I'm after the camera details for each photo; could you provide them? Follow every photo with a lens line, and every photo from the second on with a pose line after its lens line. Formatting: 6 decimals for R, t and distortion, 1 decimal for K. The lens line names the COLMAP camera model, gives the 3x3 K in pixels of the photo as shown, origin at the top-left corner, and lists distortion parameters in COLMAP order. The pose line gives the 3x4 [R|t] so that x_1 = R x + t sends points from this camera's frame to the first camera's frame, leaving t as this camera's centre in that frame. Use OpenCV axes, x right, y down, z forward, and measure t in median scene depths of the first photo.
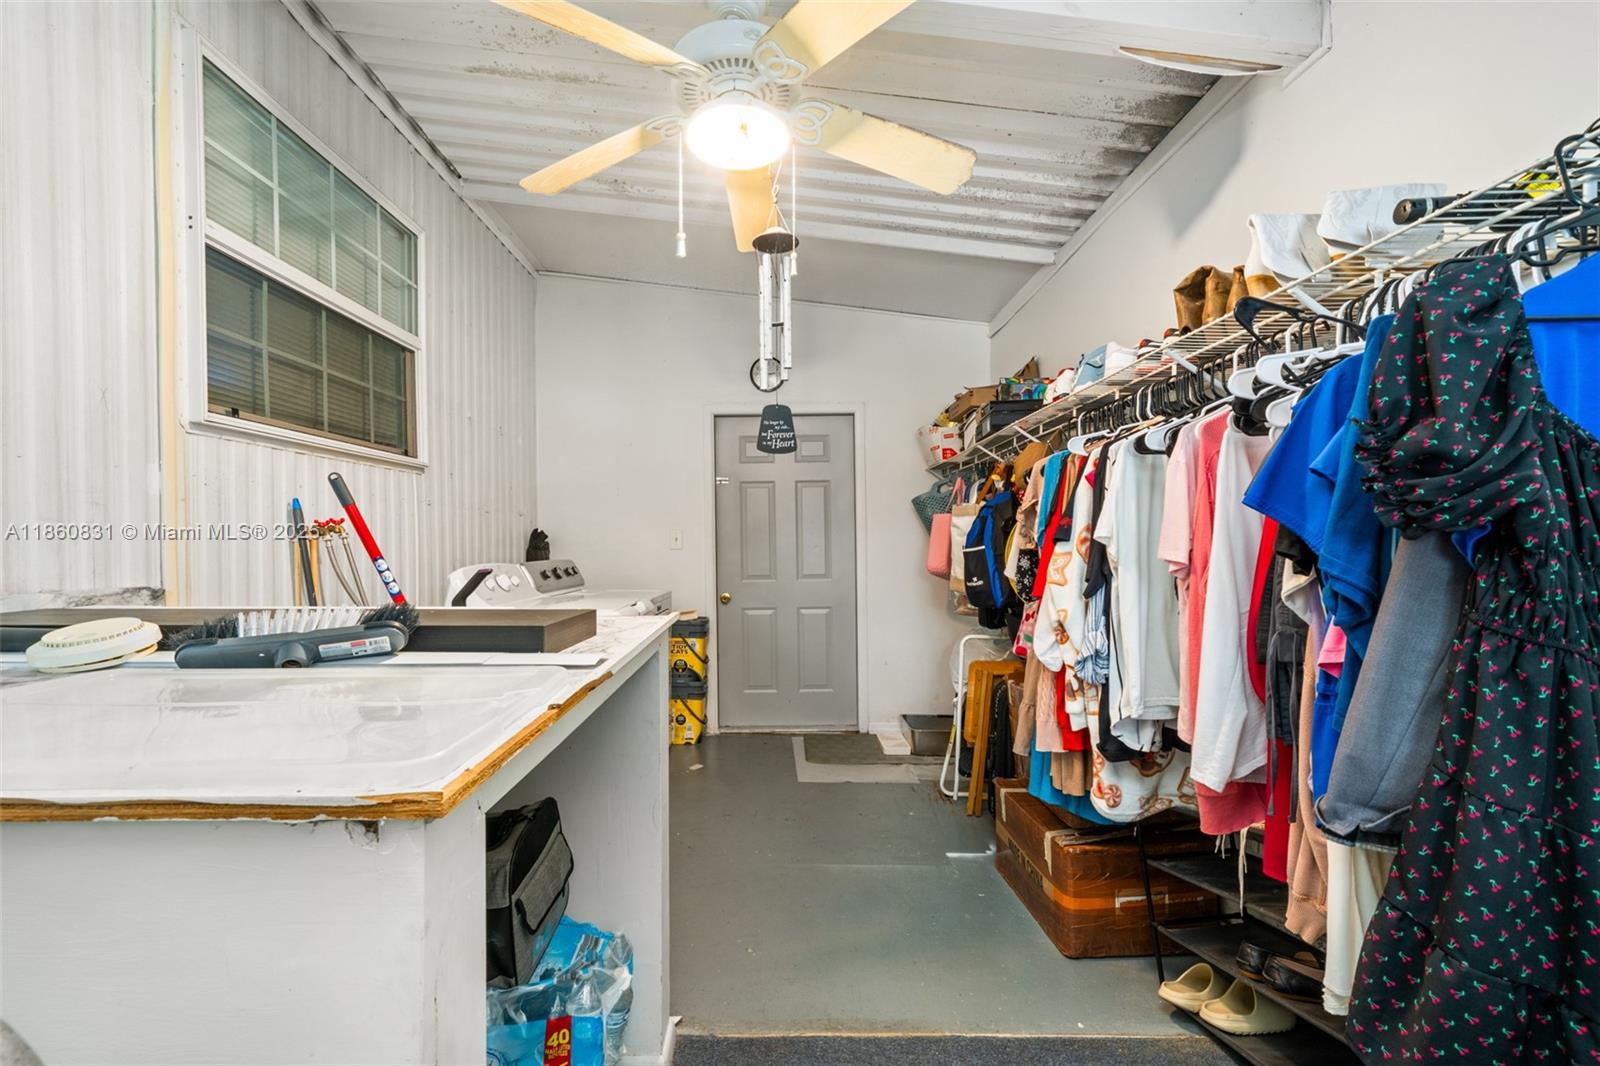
lens RADIAL K [[835.4, 0, 795.5], [0, 835.4, 551.1], [0, 0, 1]] dist [-0.024036, -0.000650]
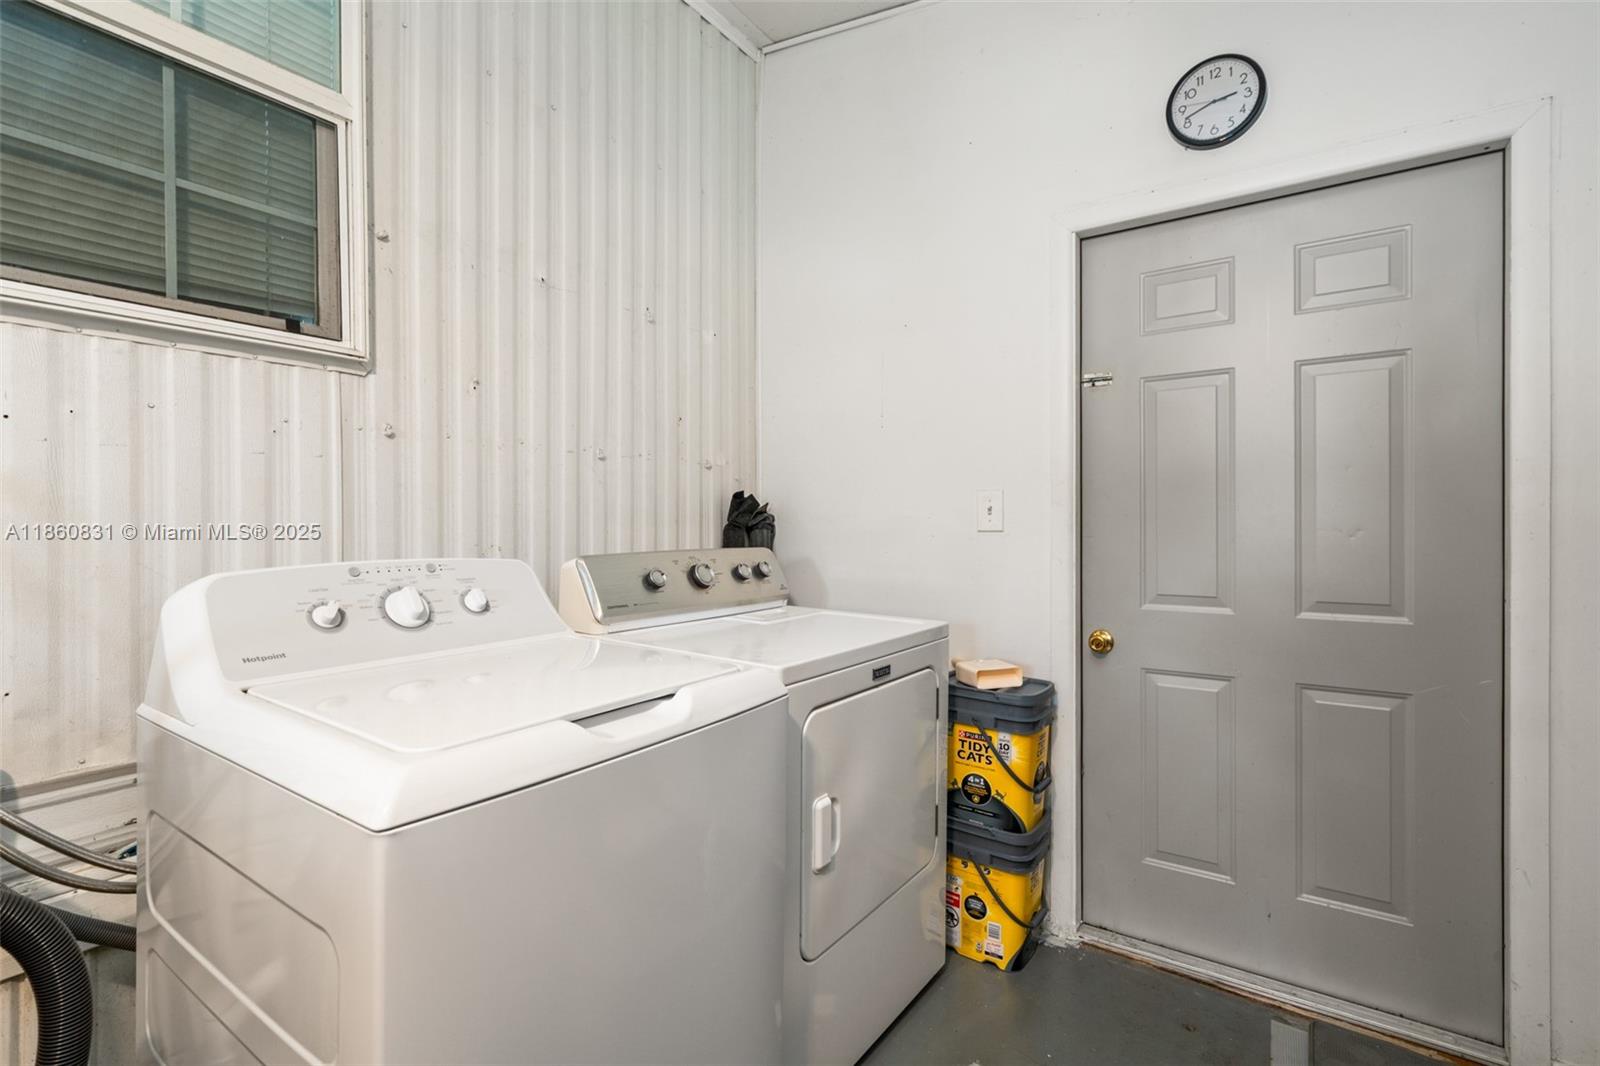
lens RADIAL K [[695.9, 0, 800.0], [0, 695.9, 533.0], [0, 0, 1]] dist [-0.019892, -0.000443]
pose [[0.793954, 0.015079, -0.607791, 0.011226], [-0.011799, 0.999886, 0.009393, -0.002729], [0.607864, -0.000286, 0.794041, 0.645624]]
